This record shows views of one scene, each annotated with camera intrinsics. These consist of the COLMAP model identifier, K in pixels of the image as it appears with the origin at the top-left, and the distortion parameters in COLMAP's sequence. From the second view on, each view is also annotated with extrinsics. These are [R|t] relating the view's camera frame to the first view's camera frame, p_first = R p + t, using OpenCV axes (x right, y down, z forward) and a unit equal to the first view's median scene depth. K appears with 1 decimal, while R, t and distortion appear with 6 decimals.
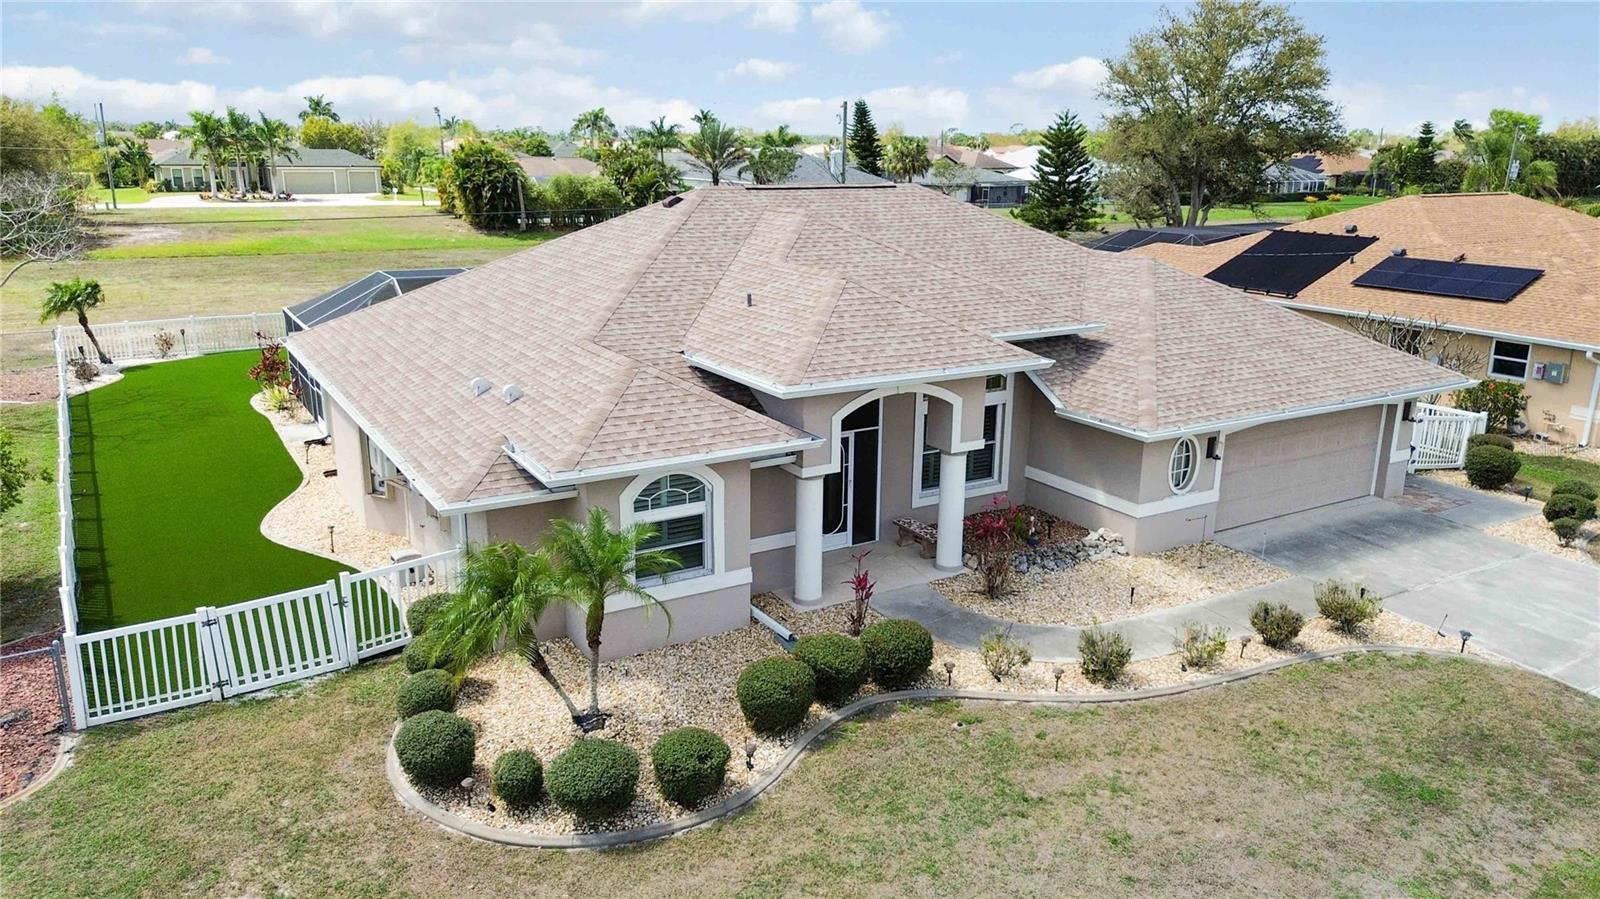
lens RADIAL K [[1142.1, 0, 800.0], [0, 1142.1, 449.5], [0, 0, 1]] dist [0.060524, -0.056504]
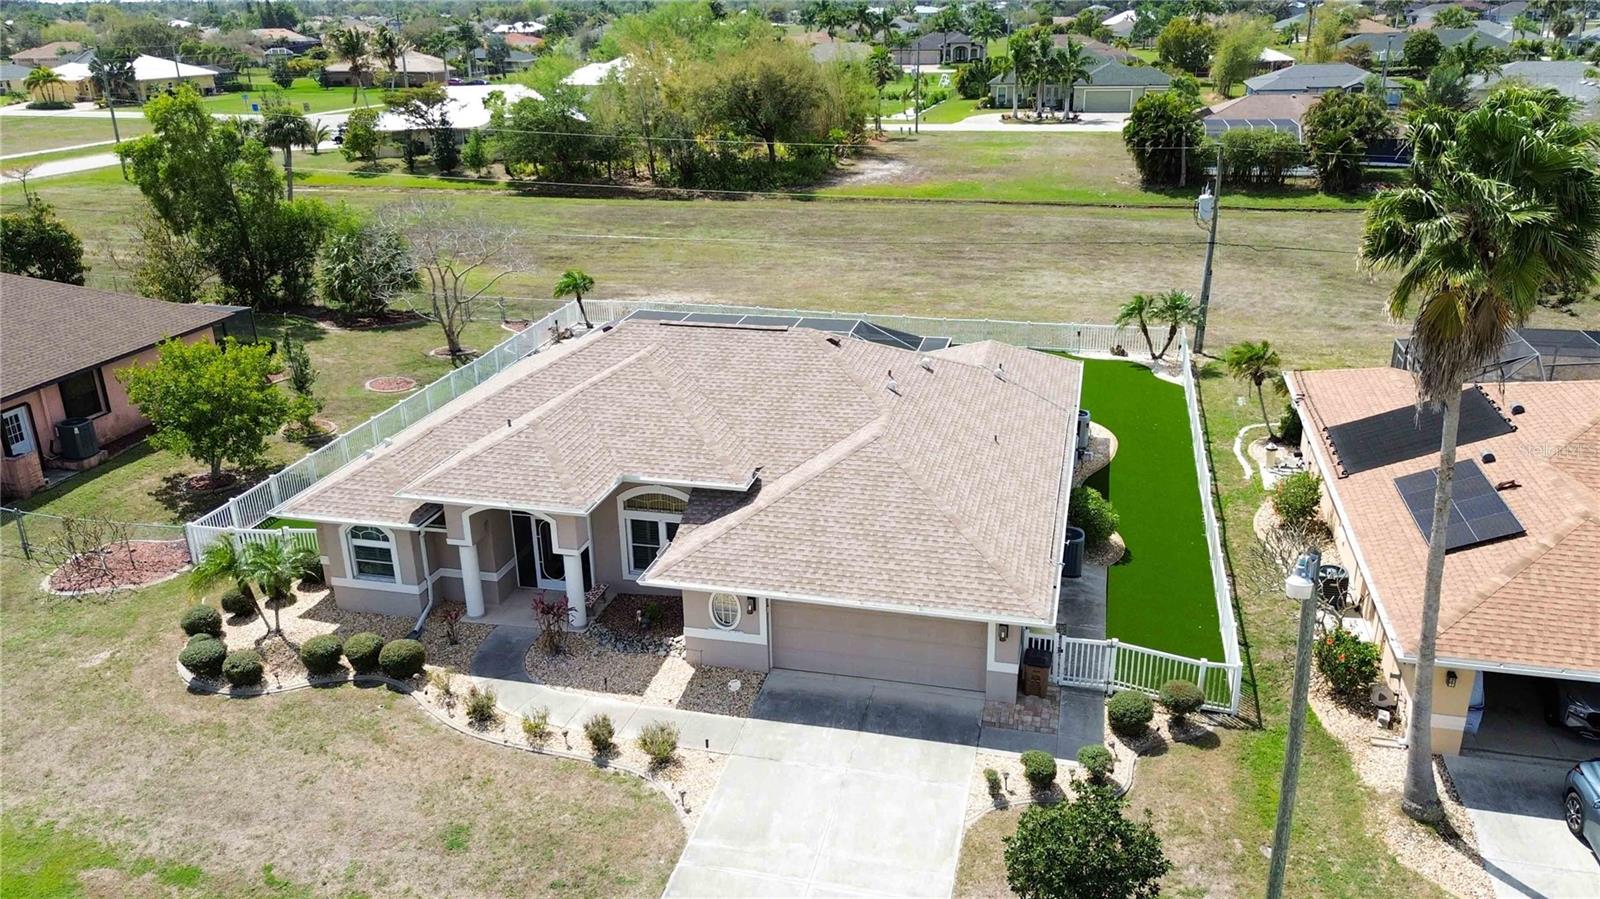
lens RADIAL K [[1200.4, 0, 800.0], [0, 1200.4, 449.5], [0, 0, 1]] dist [0.065545, -0.065565]
pose [[0.705482, 0.229485, -0.670546, 1.510458], [-0.160242, 0.973274, 0.164499, -0.480139], [0.690375, -0.008602, 0.723401, 0.079066]]
